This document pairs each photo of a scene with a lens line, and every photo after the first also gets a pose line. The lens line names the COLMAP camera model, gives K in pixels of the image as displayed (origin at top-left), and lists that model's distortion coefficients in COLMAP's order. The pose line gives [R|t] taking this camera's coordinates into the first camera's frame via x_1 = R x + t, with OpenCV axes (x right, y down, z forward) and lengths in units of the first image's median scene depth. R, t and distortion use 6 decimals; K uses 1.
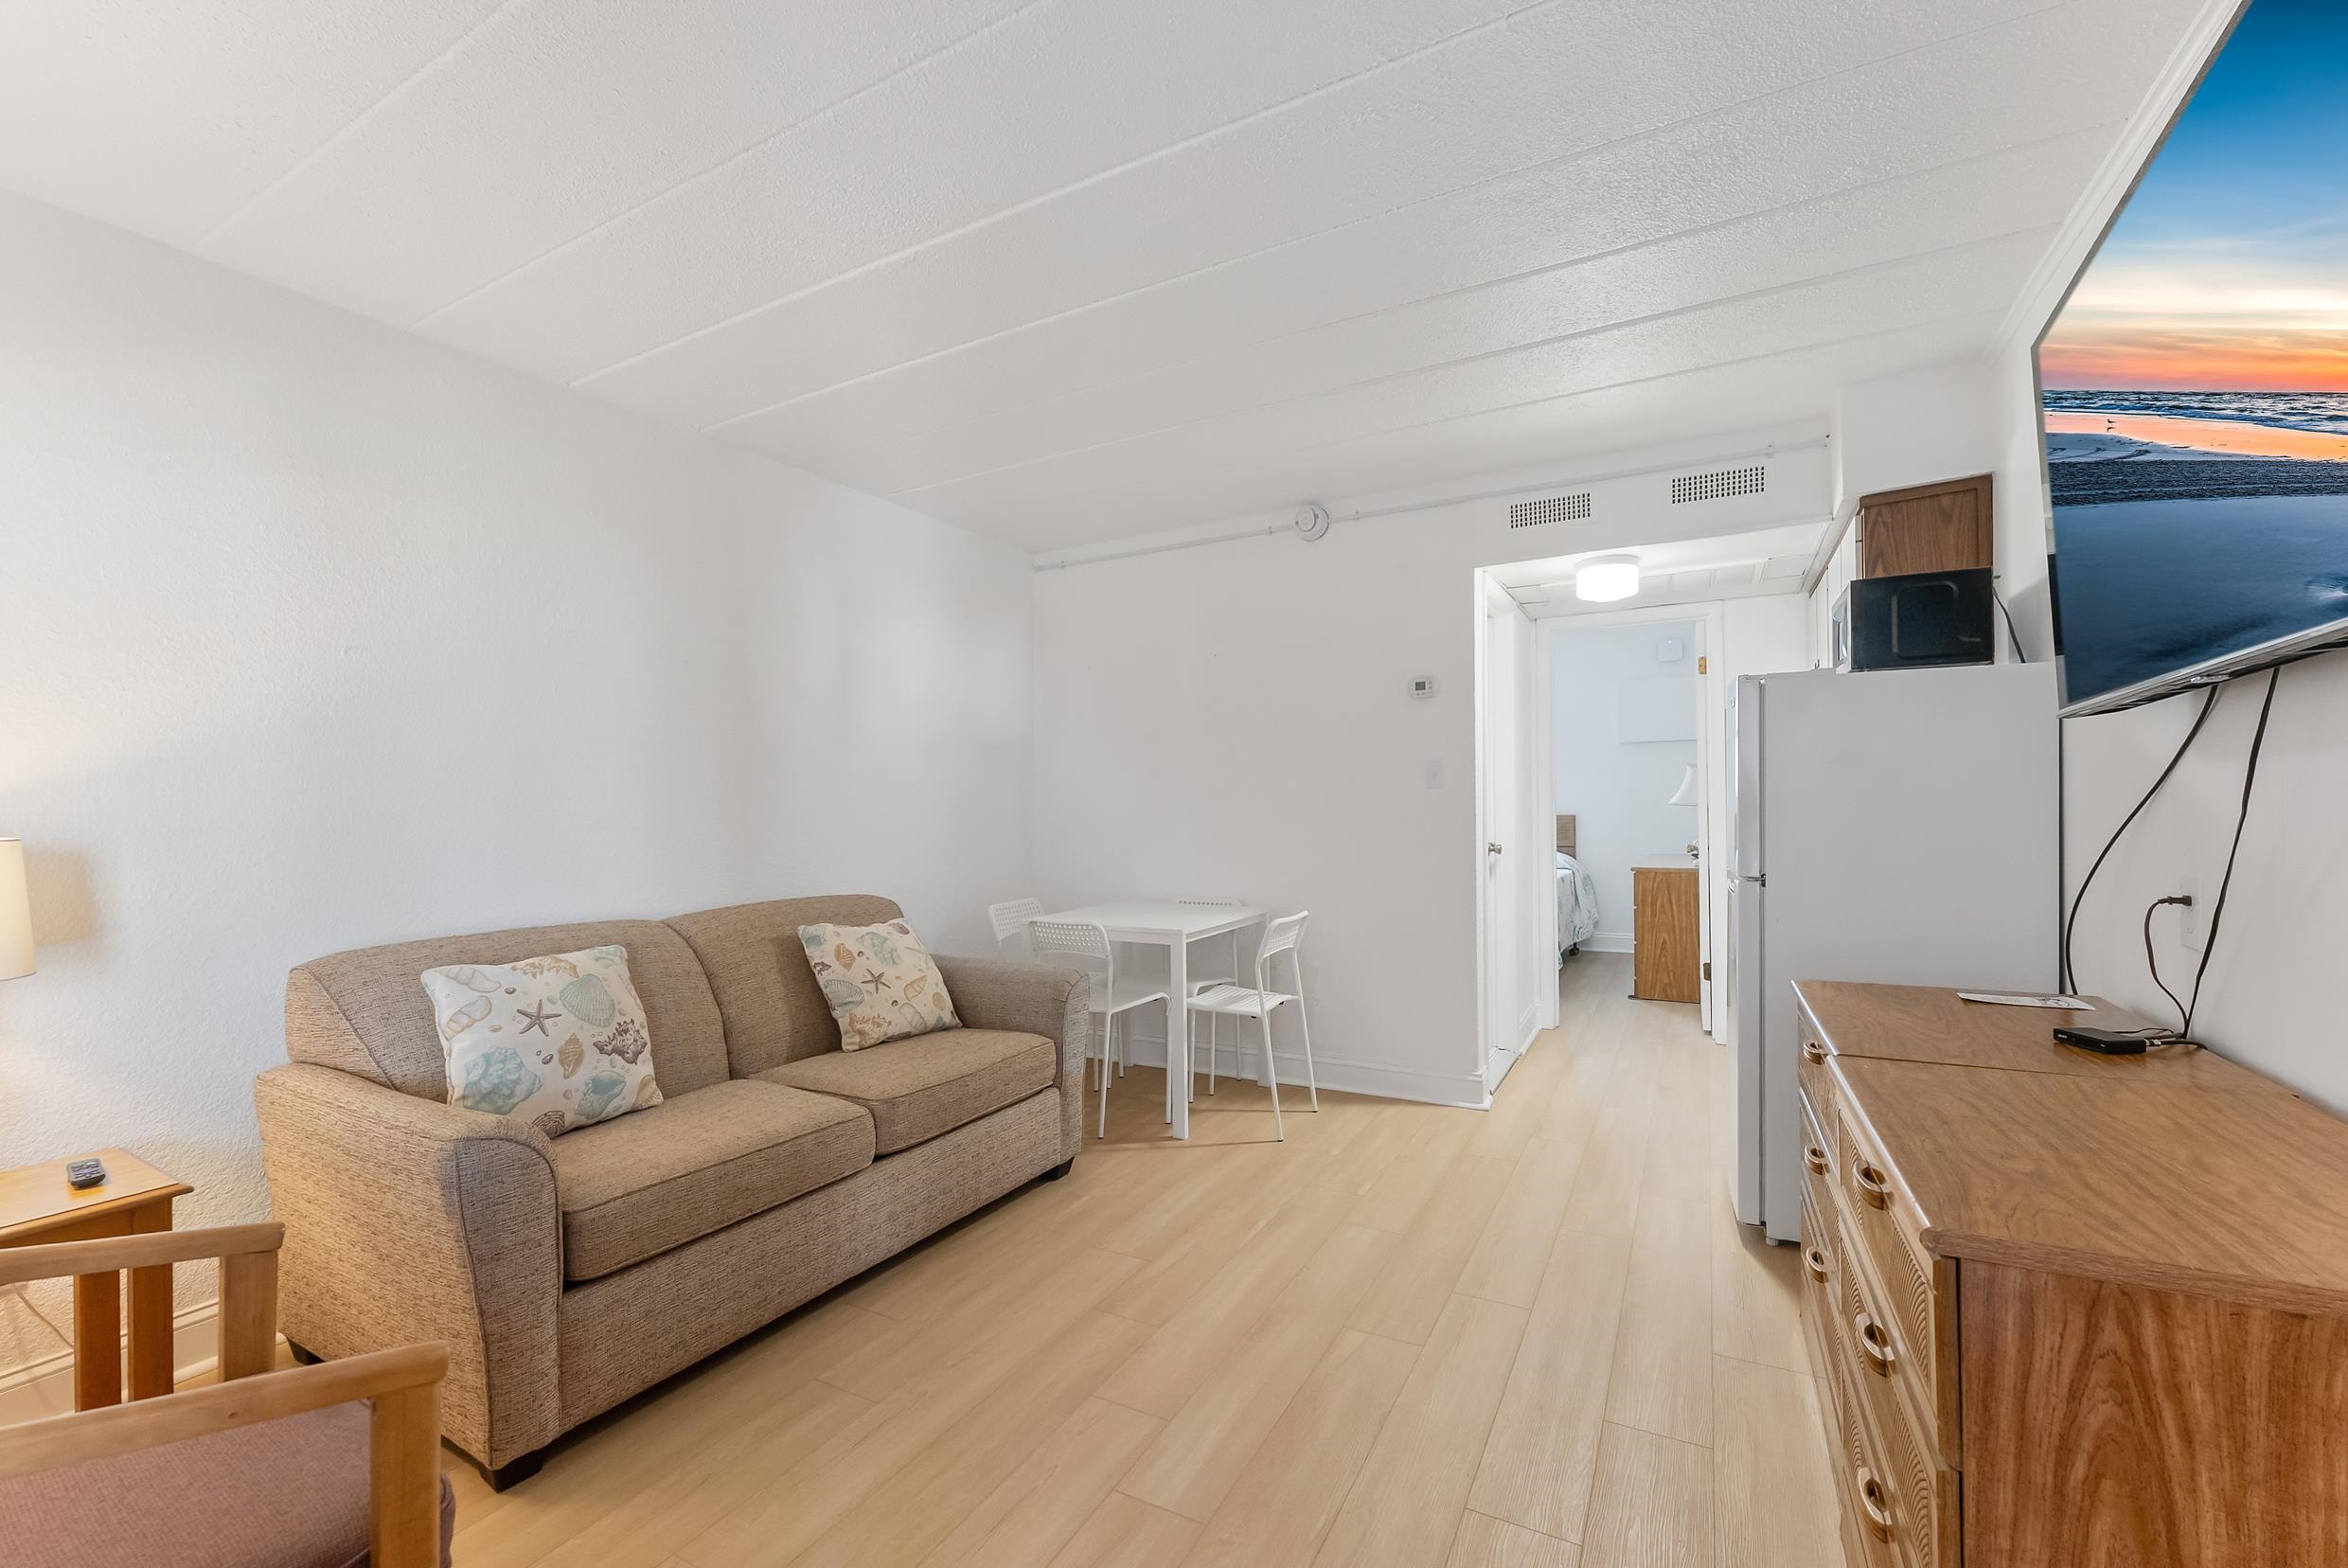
lens RADIAL K [[969.0, 0, 1134.4], [0, 969.0, 806.5], [0, 0, 1]] dist [0.000578, 0.000163]
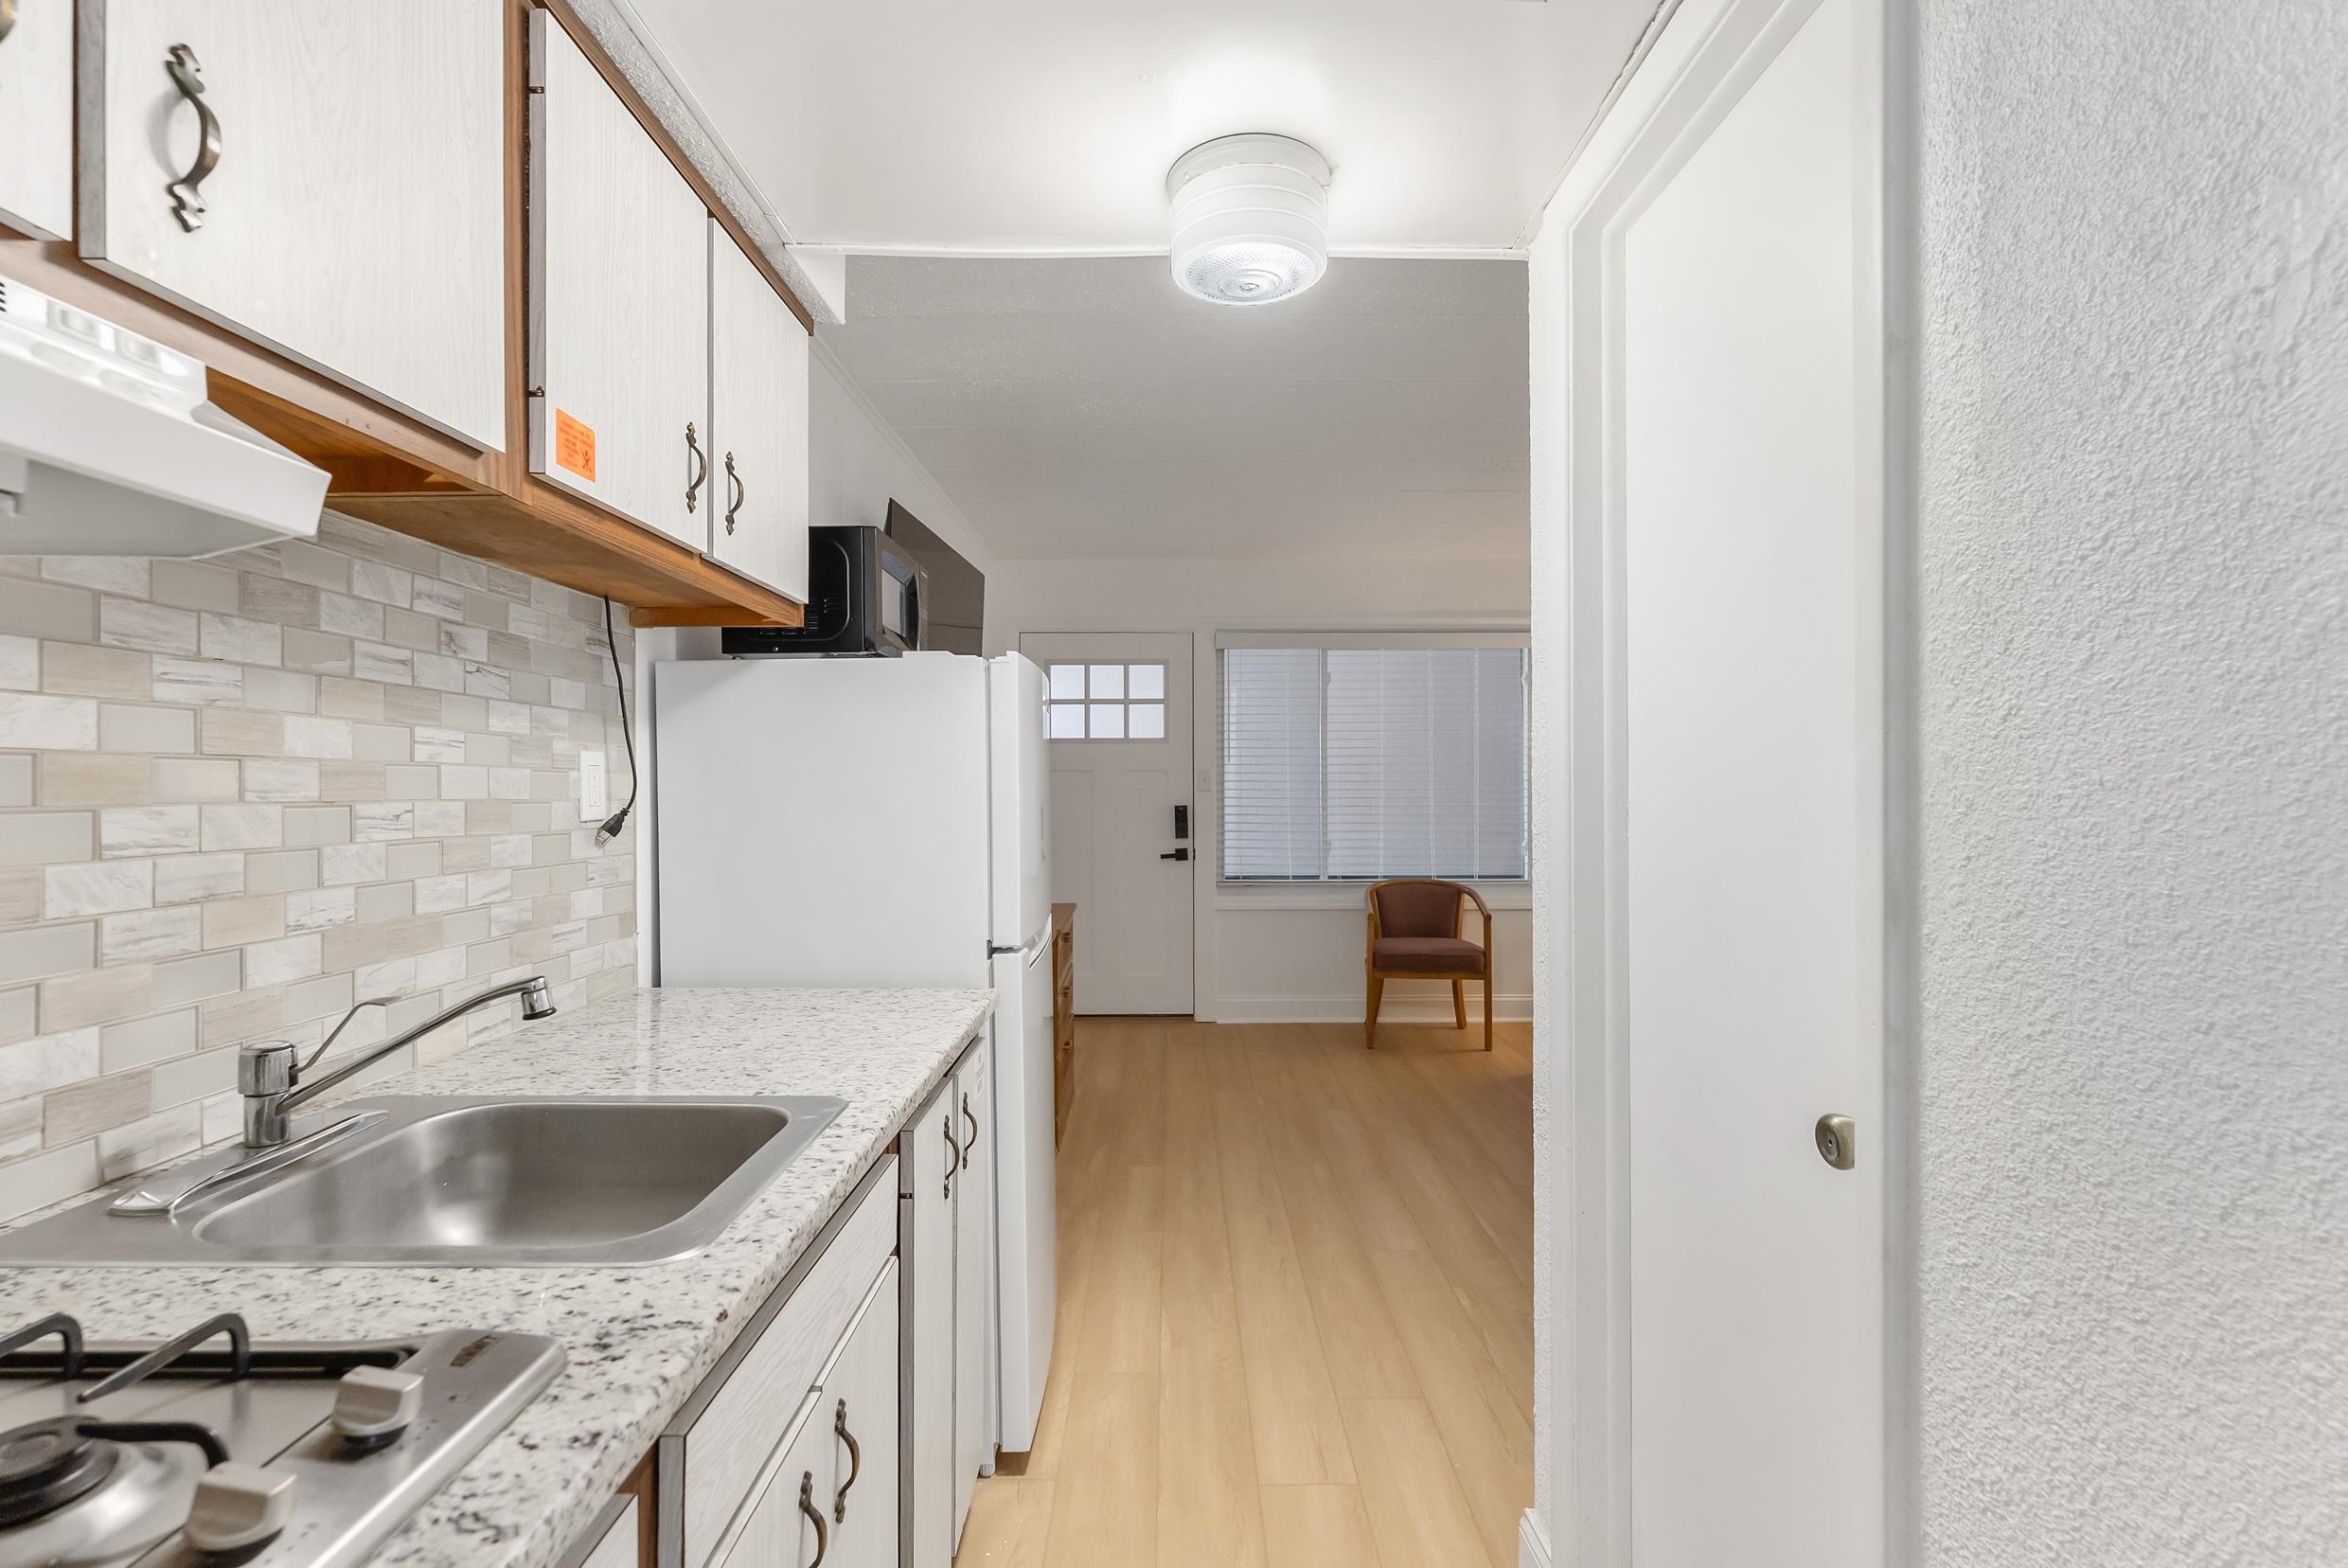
lens RADIAL K [[1083.4, 0, 1186.0], [0, 1083.4, 783.6], [0, 0, 1]] dist [-0.000914, -0.000186]
pose [[-0.856303, 0.013528, -0.516297, 0.919868], [0.007079, 0.999870, 0.014458, -0.048452], [0.516426, 0.008726, -0.856287, 1.700006]]
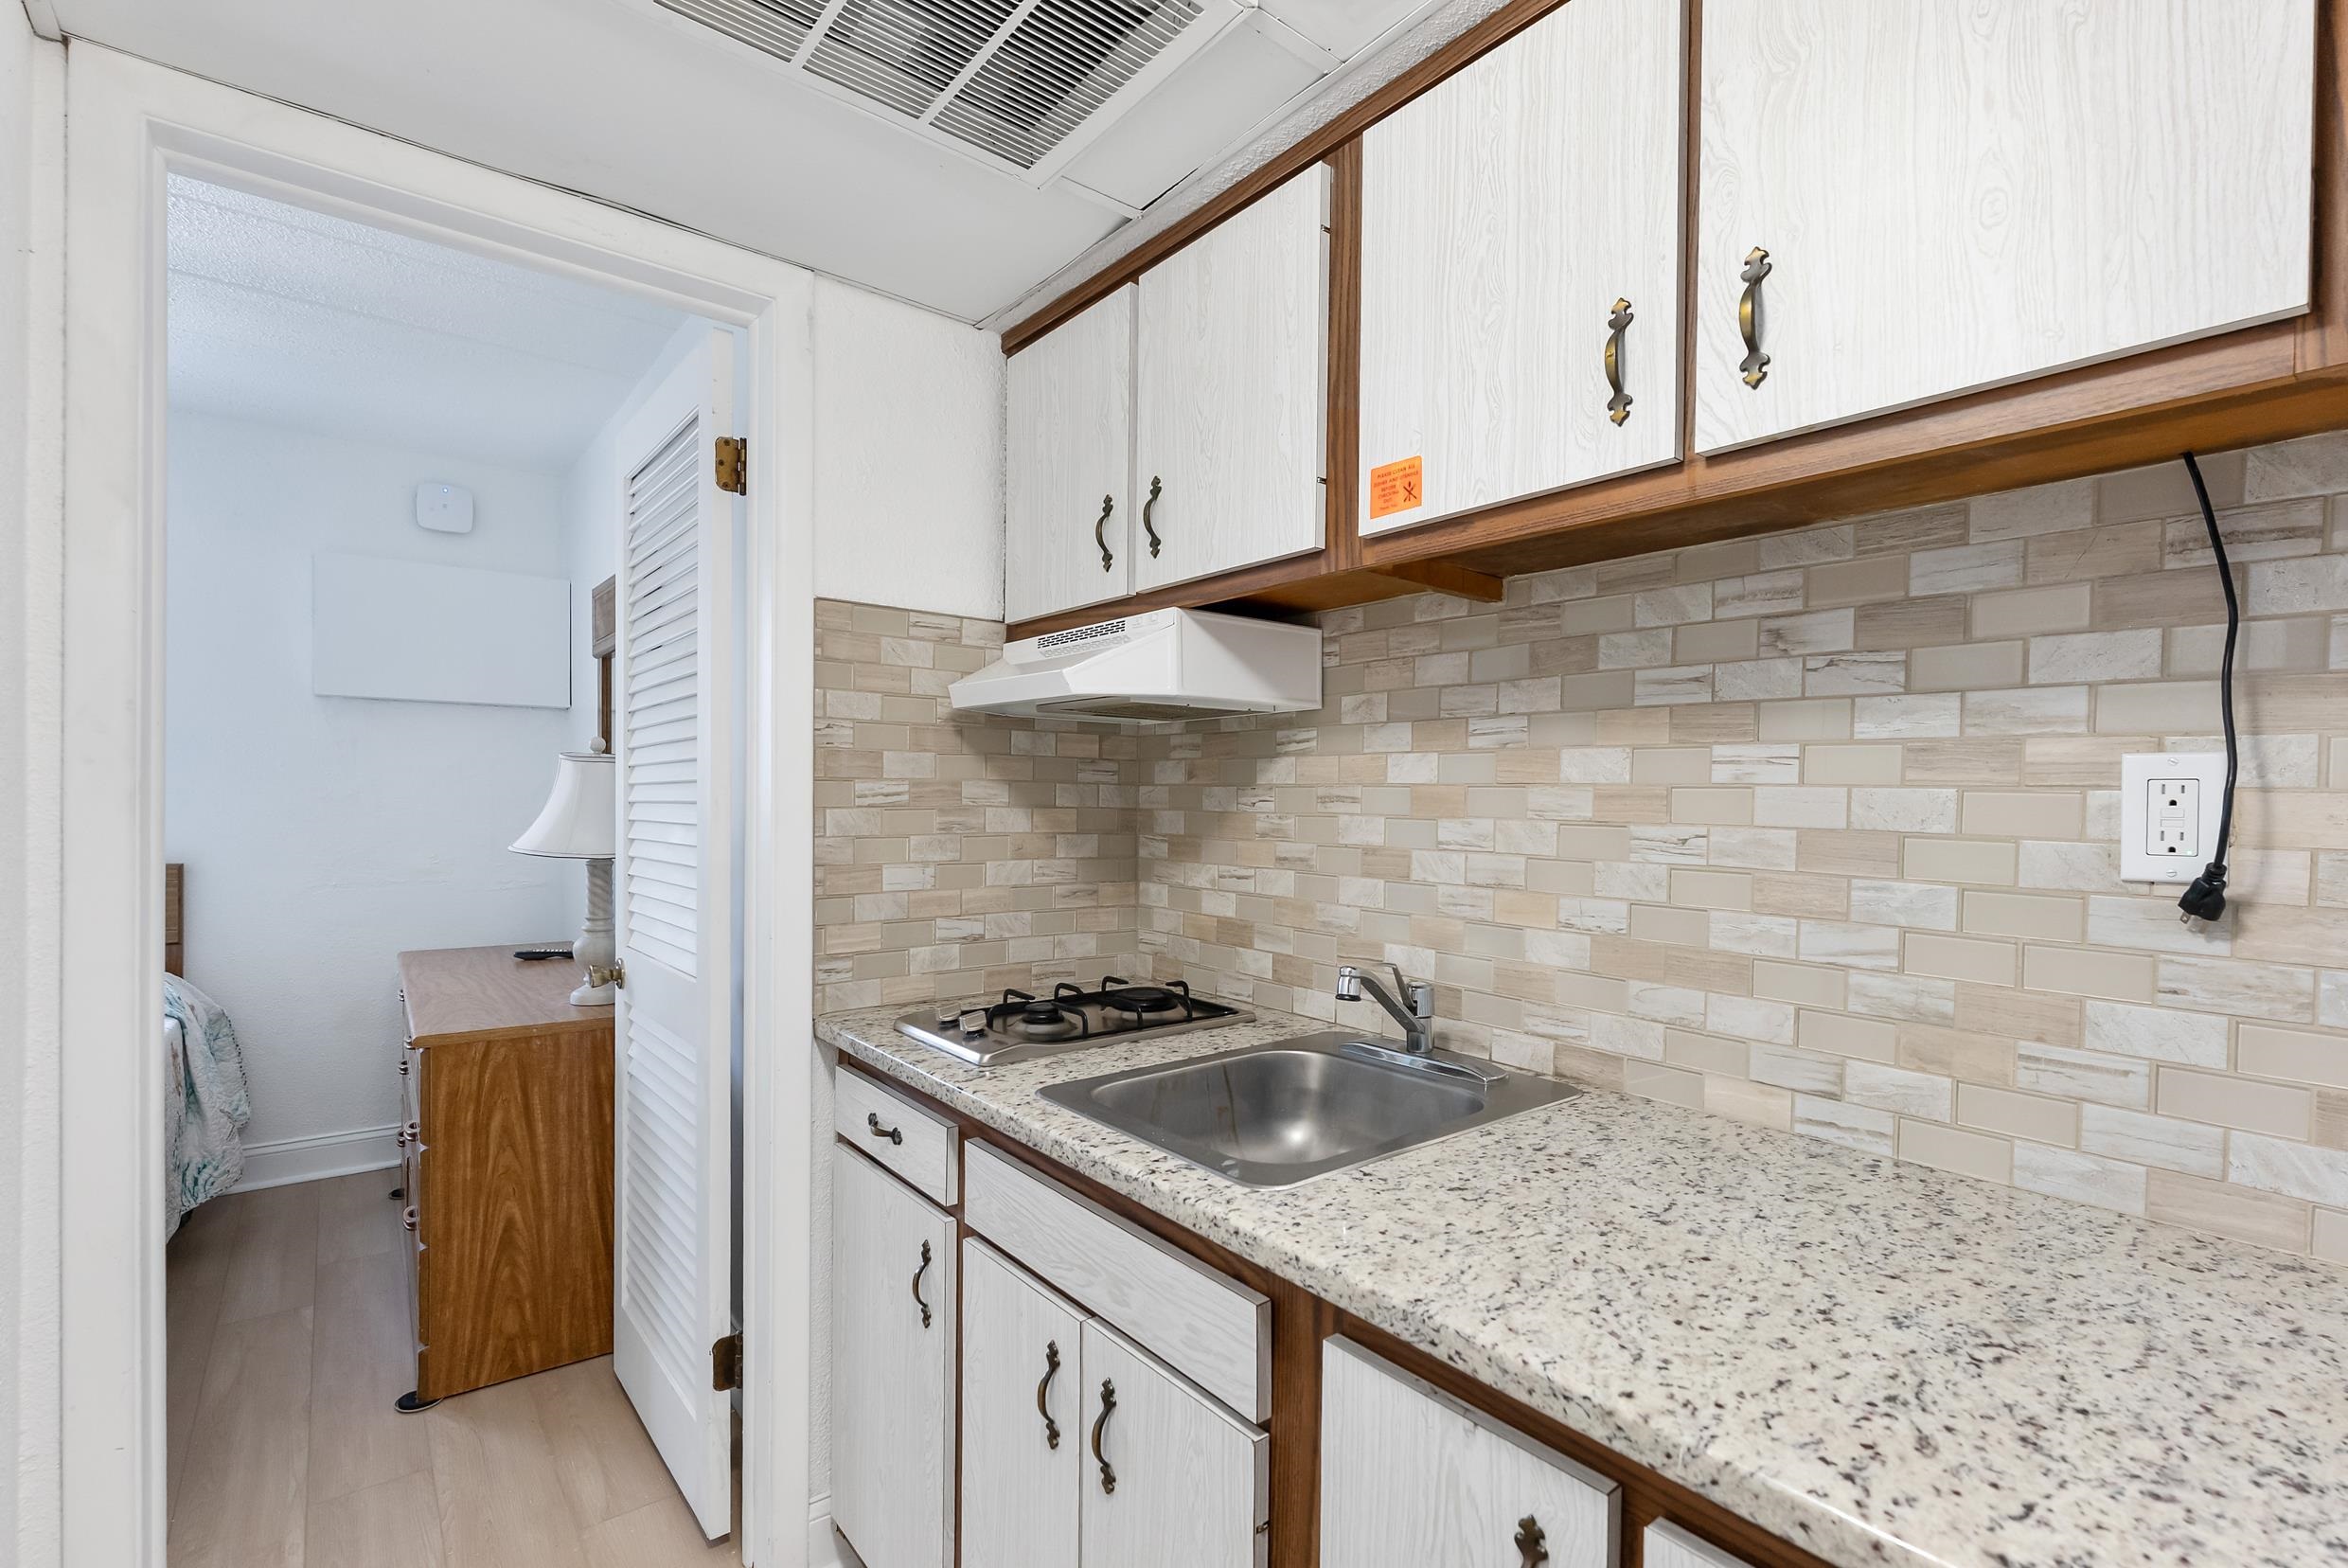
lens RADIAL K [[1086.4, 0, 1196.4], [0, 1086.4, 799.5], [0, 0, 1]] dist [-0.002552, -0.000351]
pose [[0.360258, 0.015935, 0.932717, 0.482508], [-0.007080, 0.999872, -0.014348, -0.039316], [-0.932826, -0.001435, 0.360324, 1.163672]]
